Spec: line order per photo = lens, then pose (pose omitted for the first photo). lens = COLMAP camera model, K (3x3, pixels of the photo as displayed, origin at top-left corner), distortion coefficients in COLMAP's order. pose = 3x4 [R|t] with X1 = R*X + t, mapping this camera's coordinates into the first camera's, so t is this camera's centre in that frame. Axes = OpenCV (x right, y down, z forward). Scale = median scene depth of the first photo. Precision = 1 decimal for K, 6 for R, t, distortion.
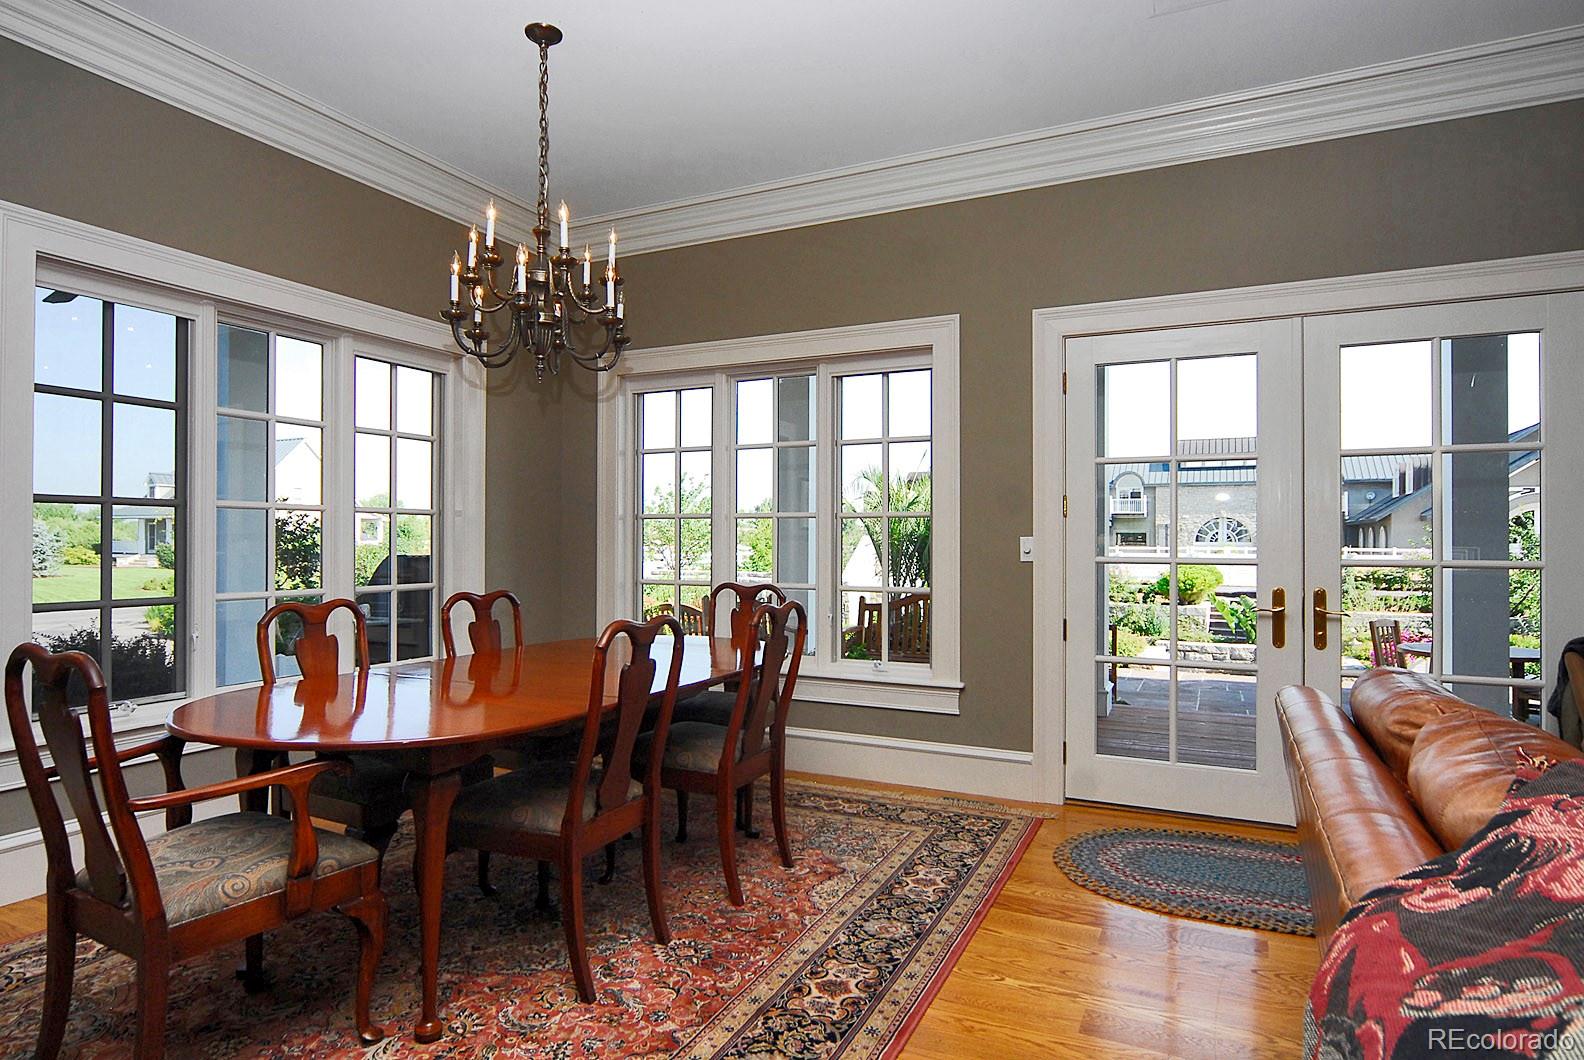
lens RADIAL K [[878.8, 0, 791.2], [0, 878.8, 537.2], [0, 0, 1]] dist [-0.003339, -0.002925]
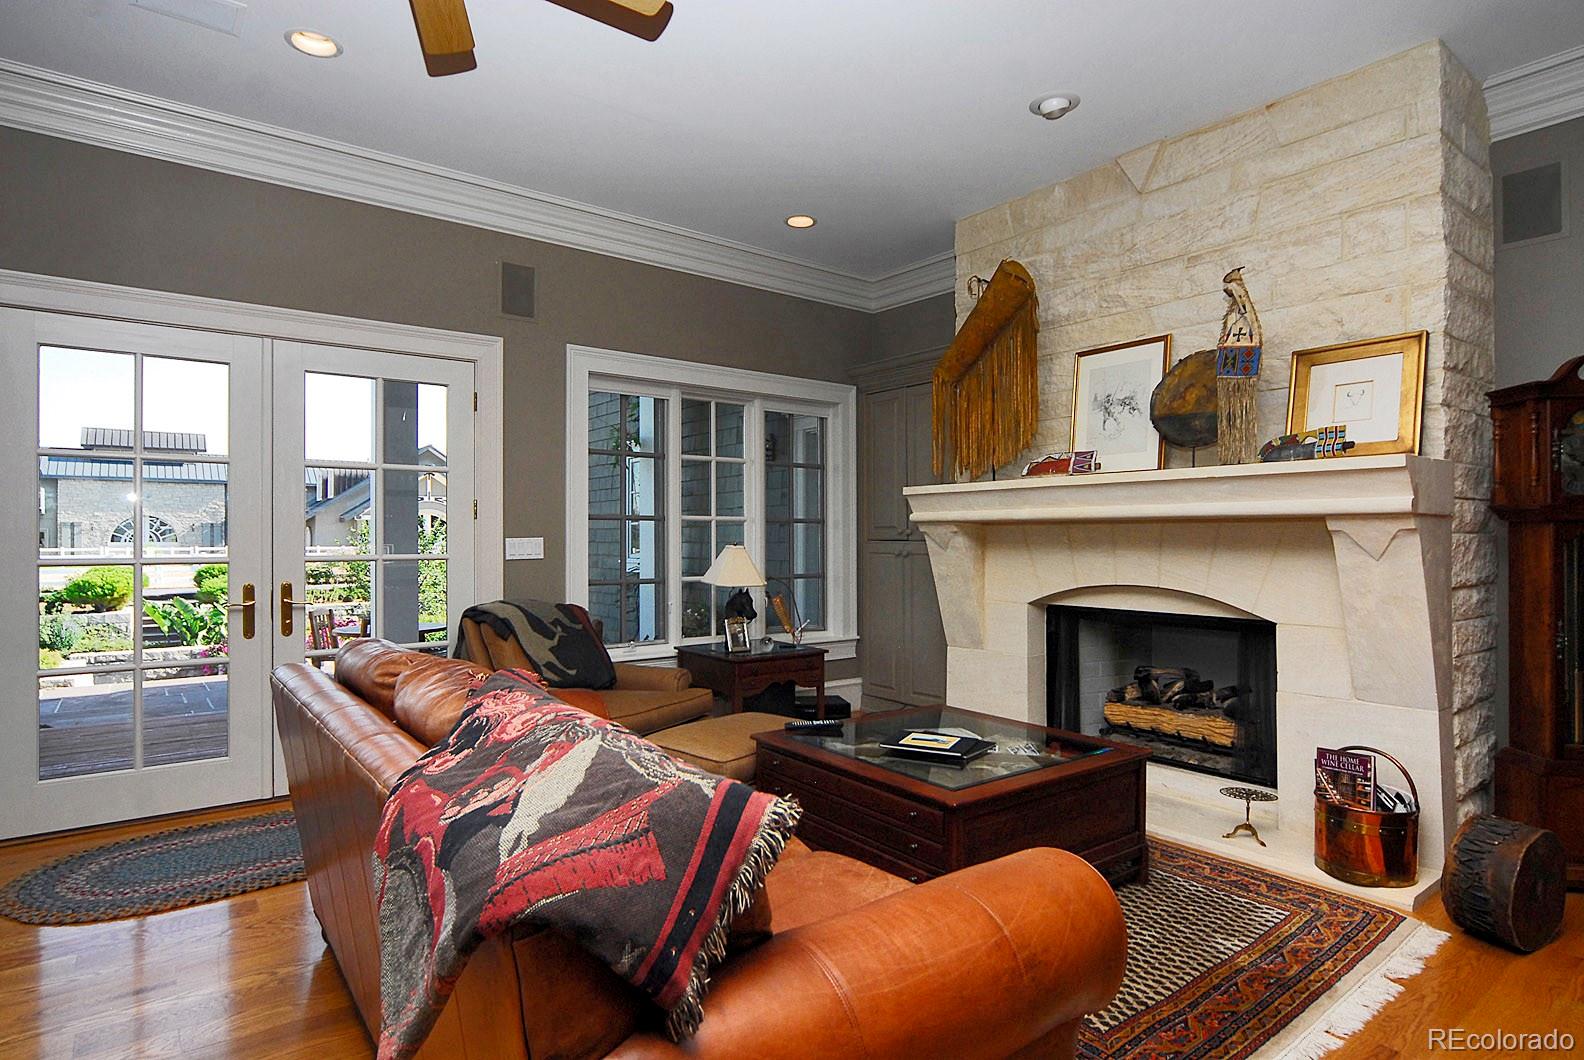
lens RADIAL K [[855.6, 0, 791.2], [0, 855.6, 534.2], [0, 0, 1]] dist [0.000172, 0.000253]
pose [[0.438931, 0.001695, 0.898519, -0.106718], [0.001064, 0.999997, -0.002406, 0.000328], [-0.898520, 0.002012, 0.438928, -0.069807]]
